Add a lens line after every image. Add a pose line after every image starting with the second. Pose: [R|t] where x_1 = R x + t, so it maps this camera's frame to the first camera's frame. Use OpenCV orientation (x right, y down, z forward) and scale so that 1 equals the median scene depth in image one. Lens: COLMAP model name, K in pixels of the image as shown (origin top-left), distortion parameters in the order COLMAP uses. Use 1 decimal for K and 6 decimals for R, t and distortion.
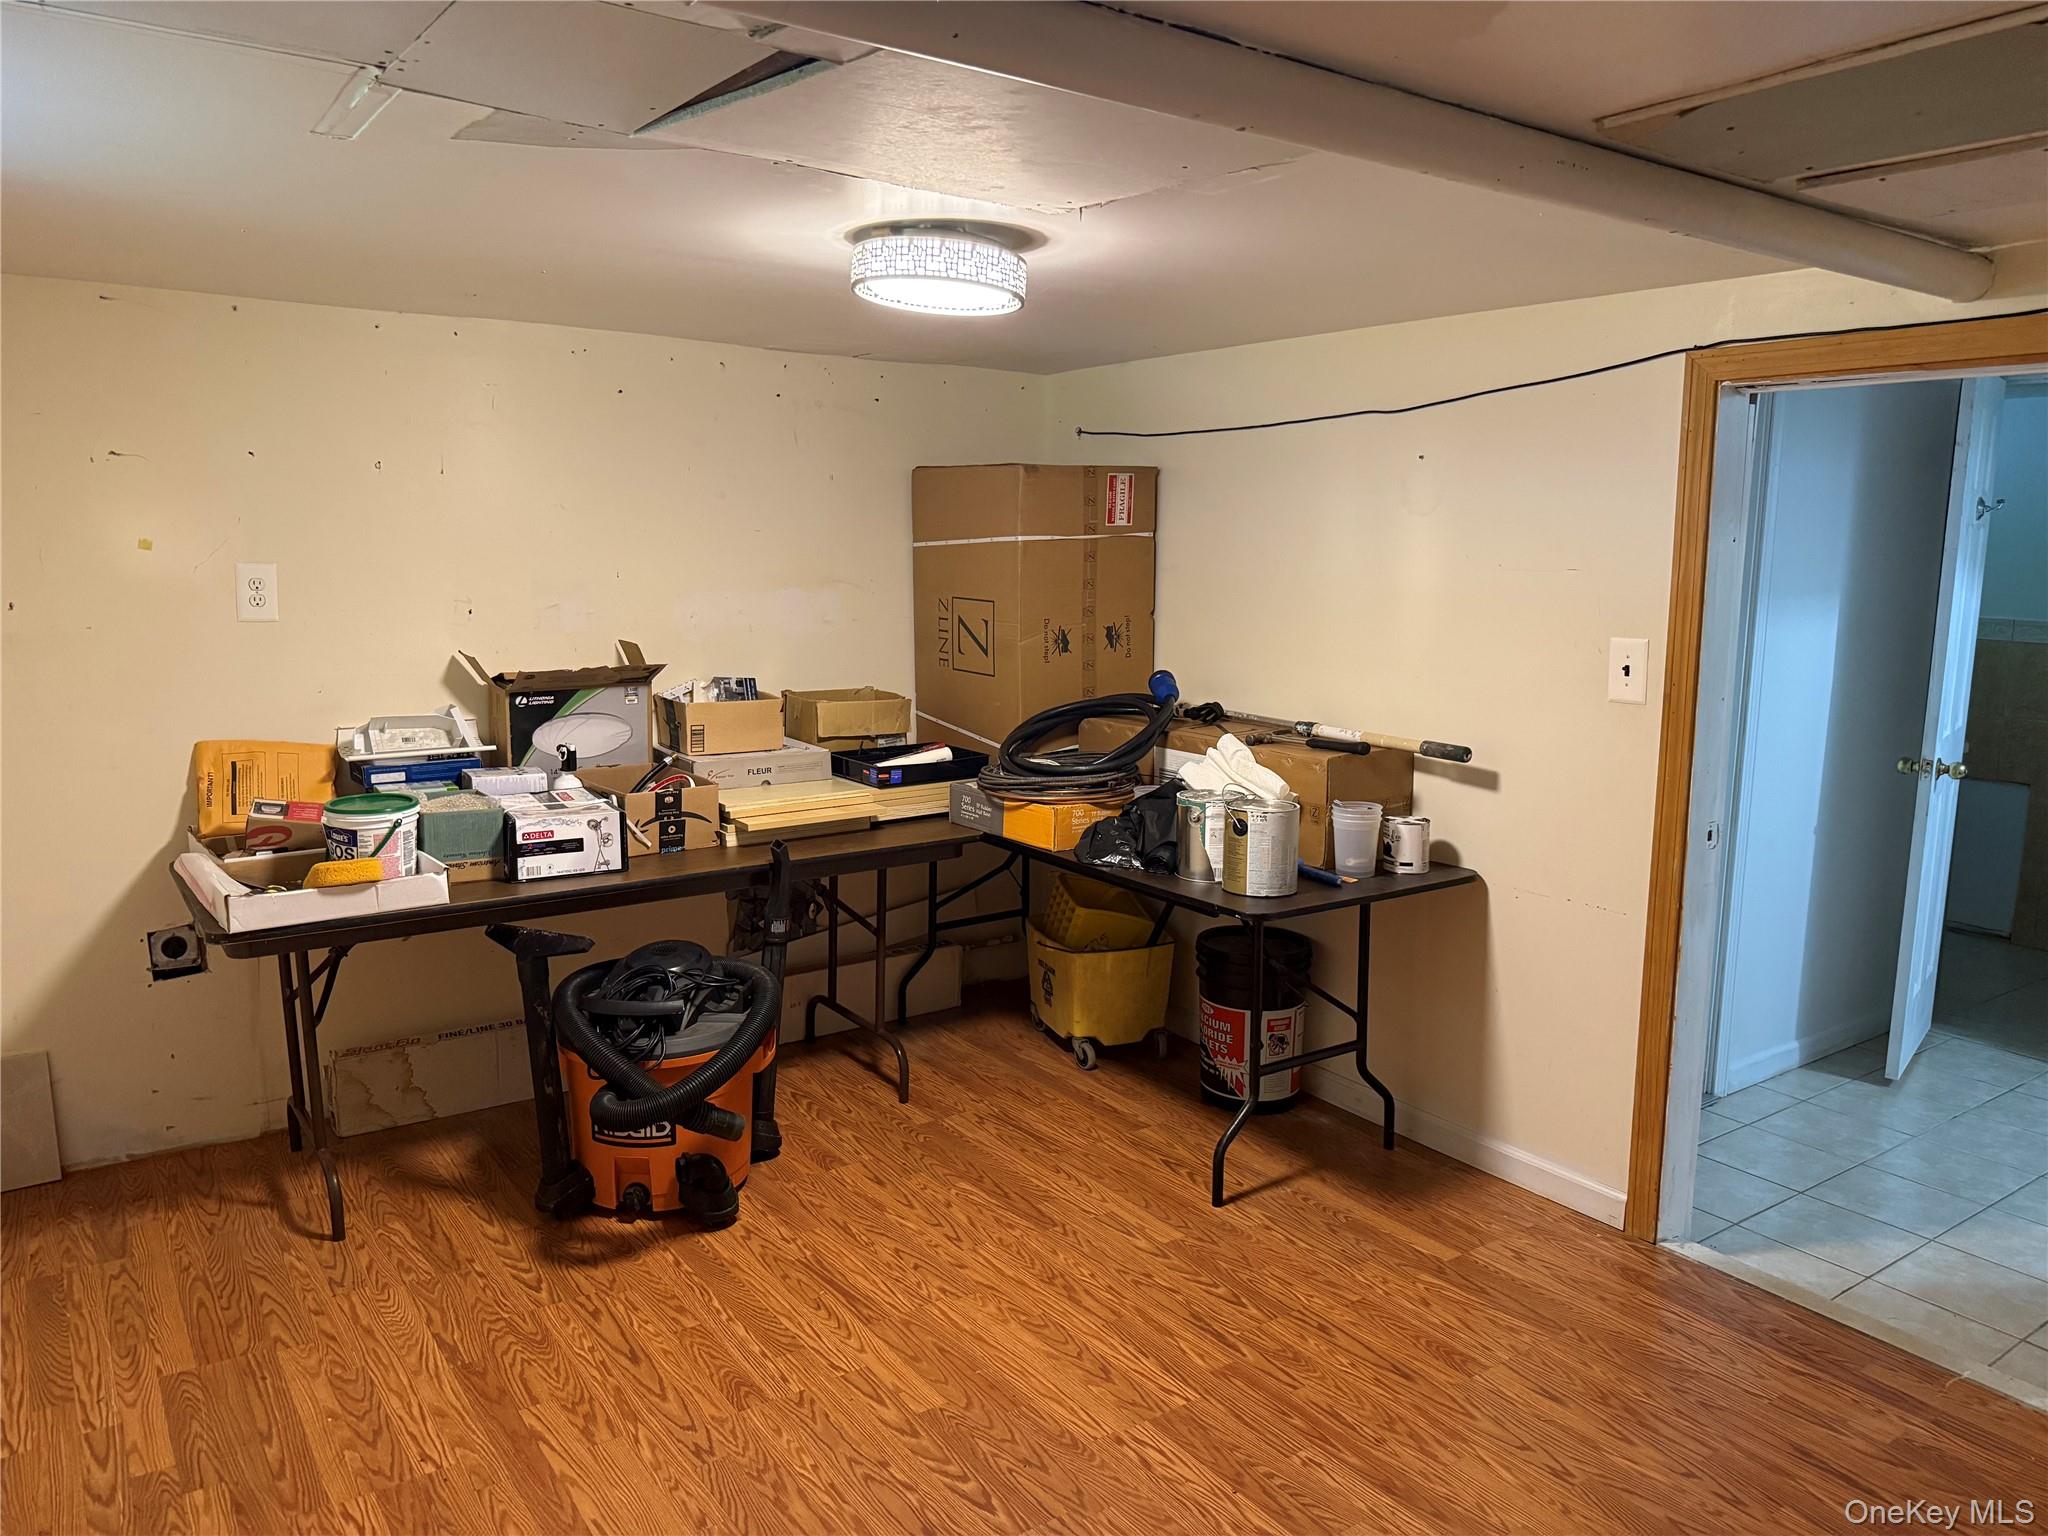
lens RADIAL K [[1456.7, 0, 1029.4], [0, 1456.7, 773.3], [0, 0, 1]] dist [0.005965, -0.002931]
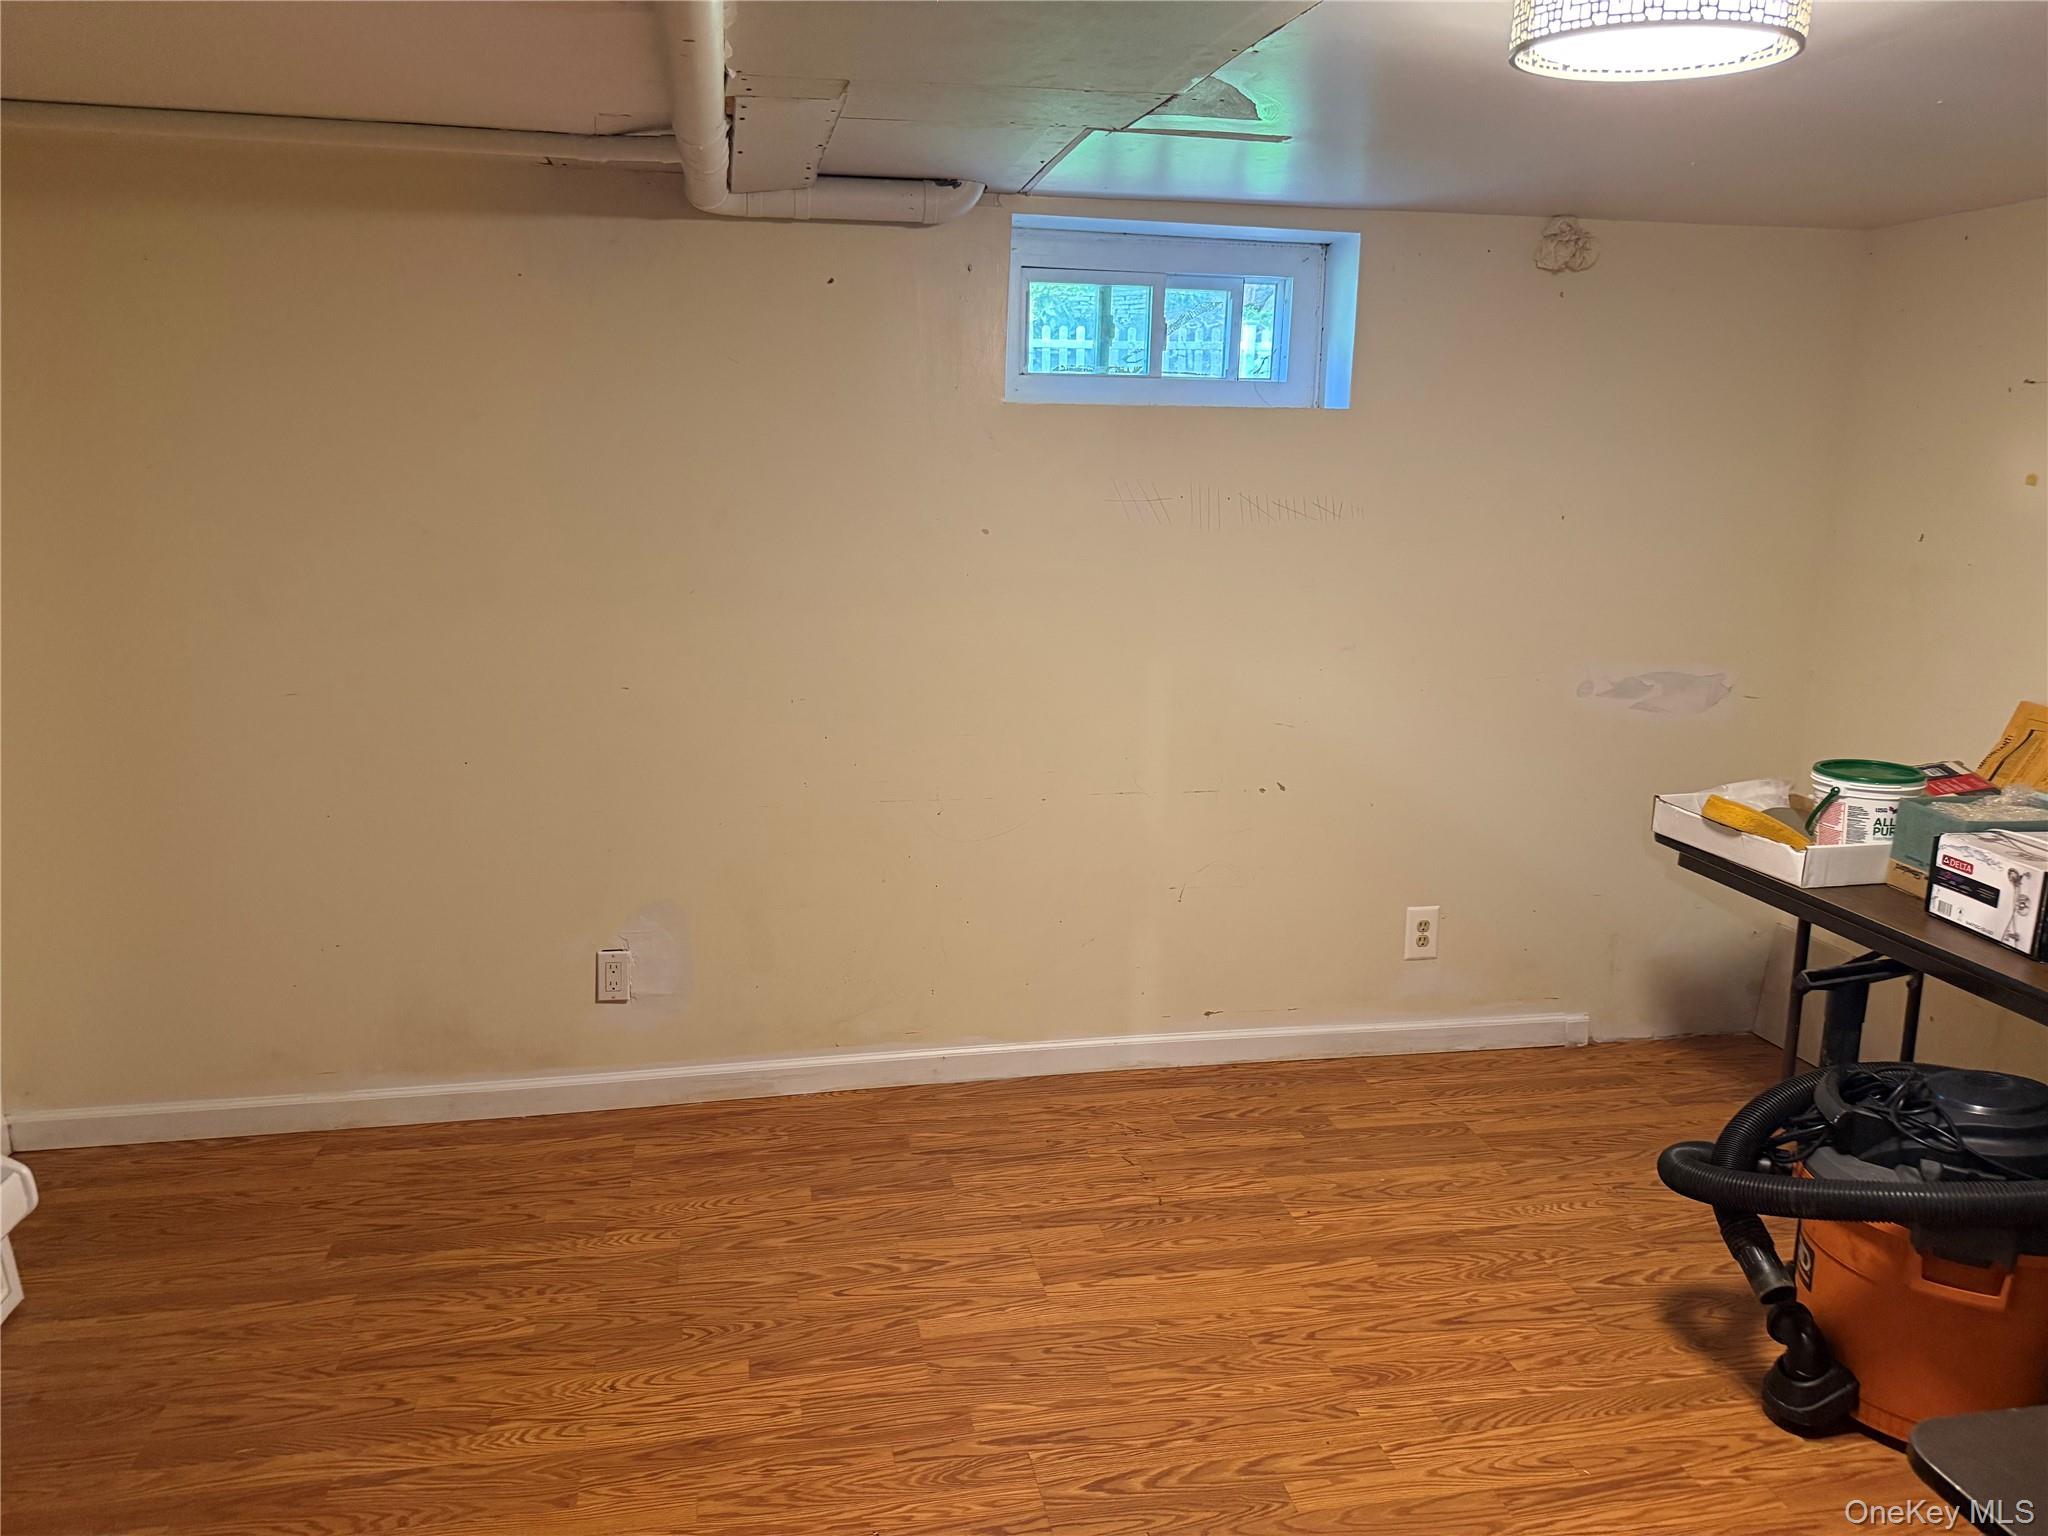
lens RADIAL K [[1456.7, 0, 1016.6], [0, 1456.7, 762.3], [0, 0, 1]] dist [0.005965, -0.002931]
pose [[-0.409019, 0.169753, -0.896598, 0.630242], [-0.167626, 0.951848, 0.256683, -0.142663], [0.896998, 0.255281, -0.360869, 0.983910]]
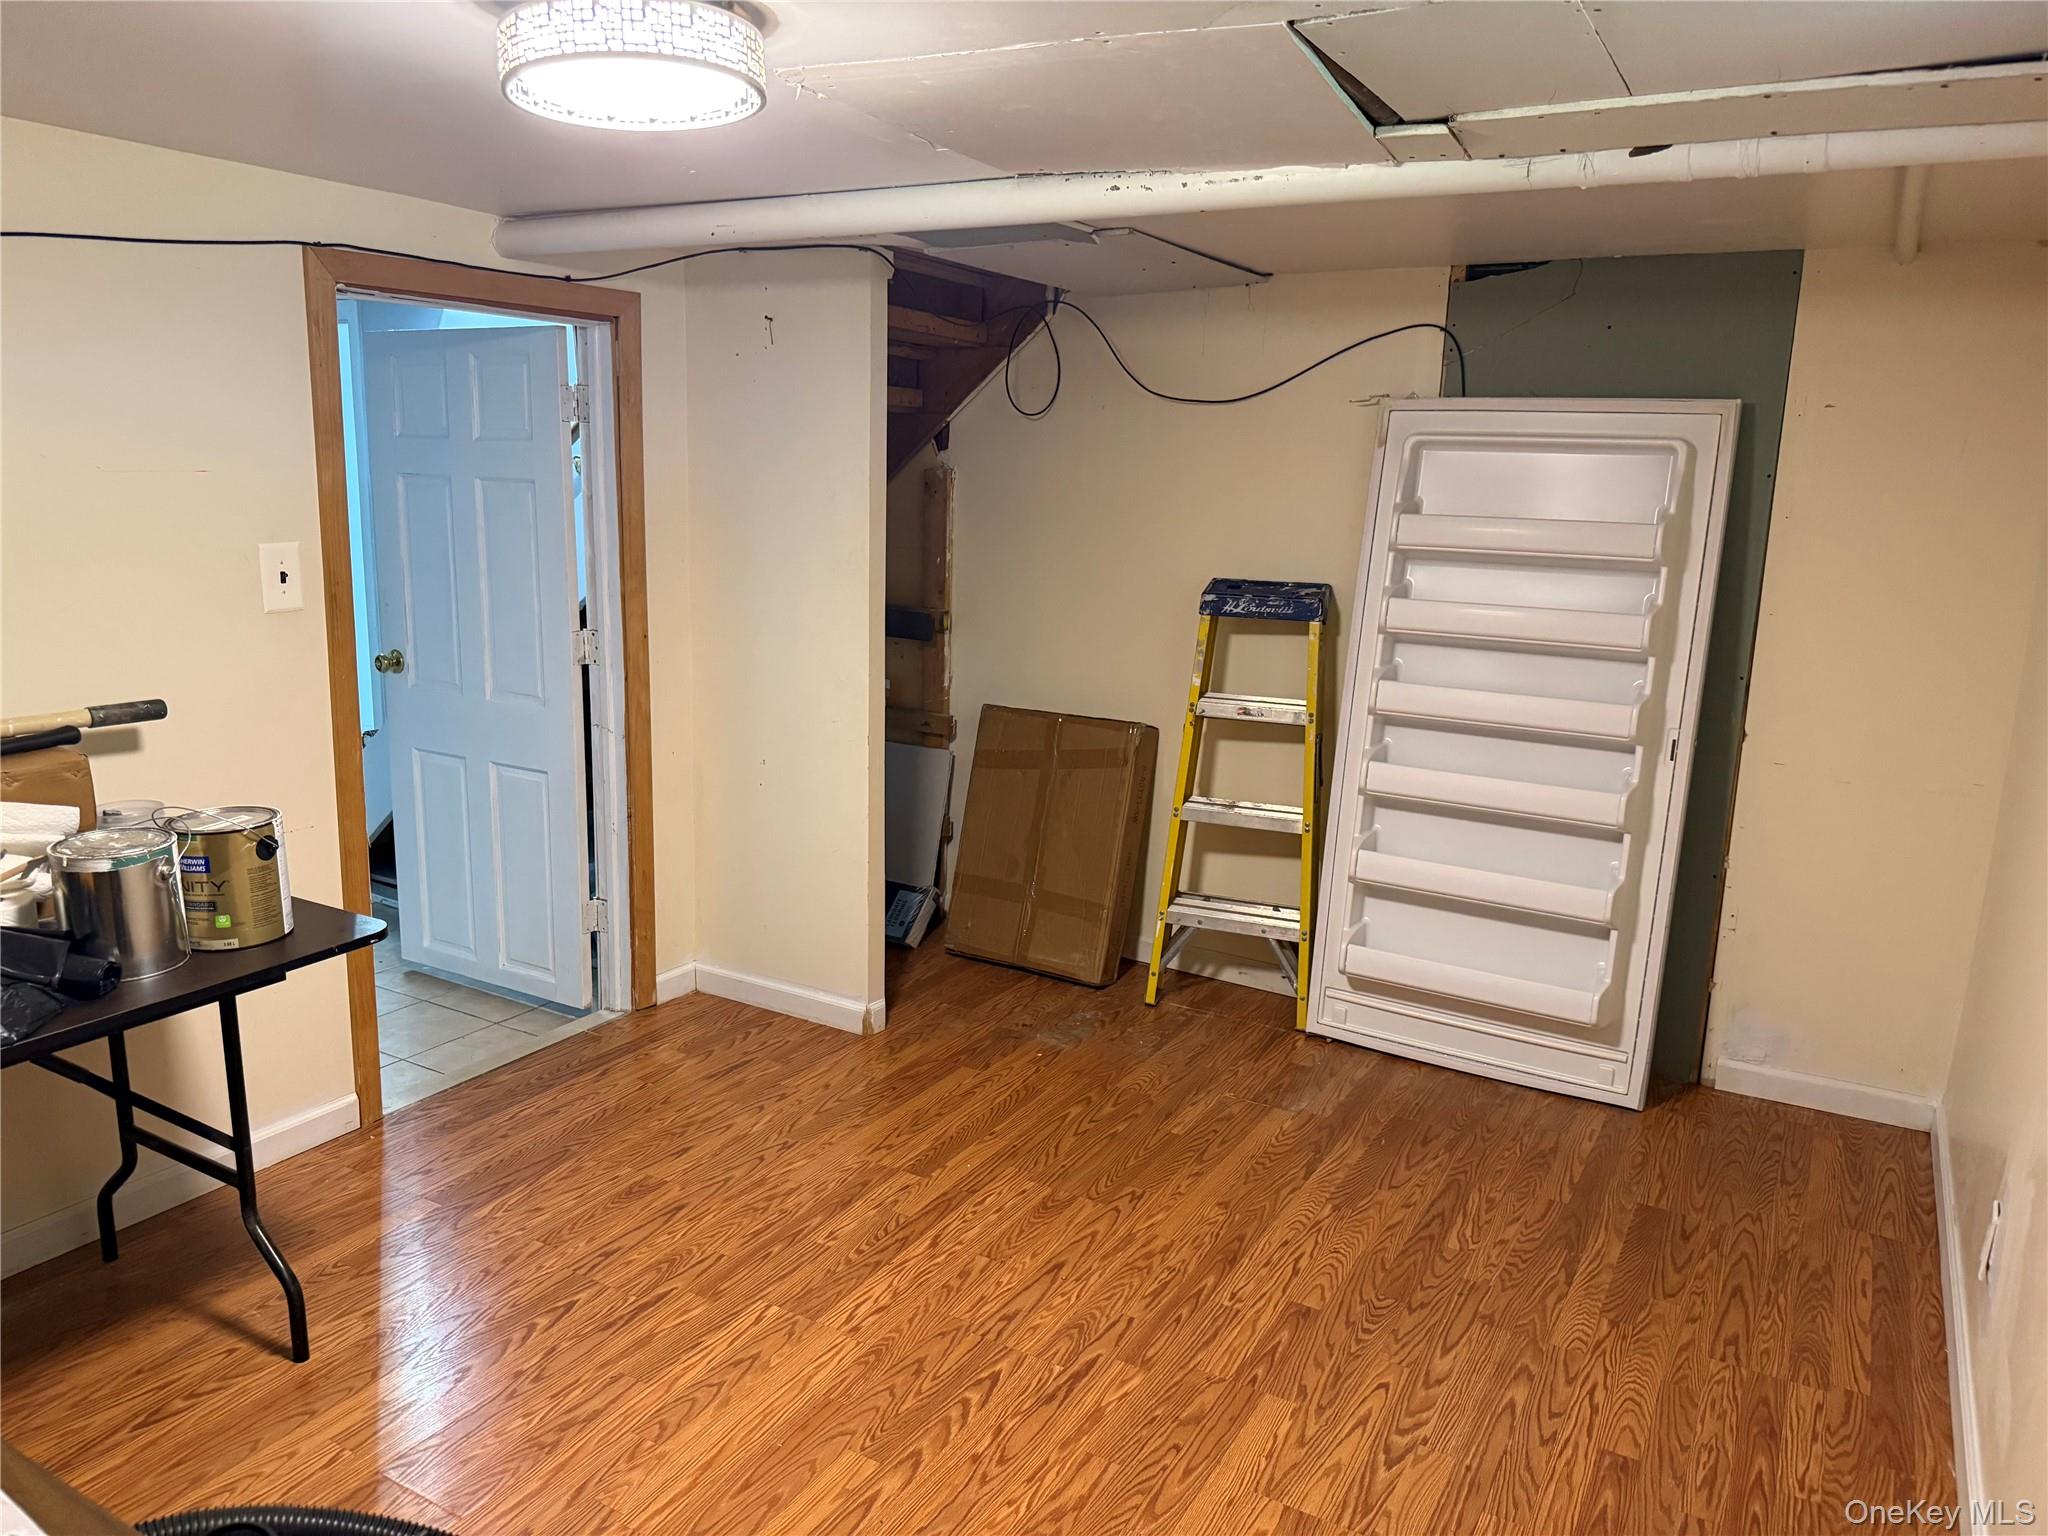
lens RADIAL K [[1456.7, 0, 1022.5], [0, 1456.7, 775.4], [0, 0, 1]] dist [0.005965, -0.002931]
pose [[-0.419244, -0.215874, 0.881835, -0.745010], [0.114408, 0.951014, 0.287201, -0.187576], [-0.900636, 0.221296, -0.374009, 1.077257]]
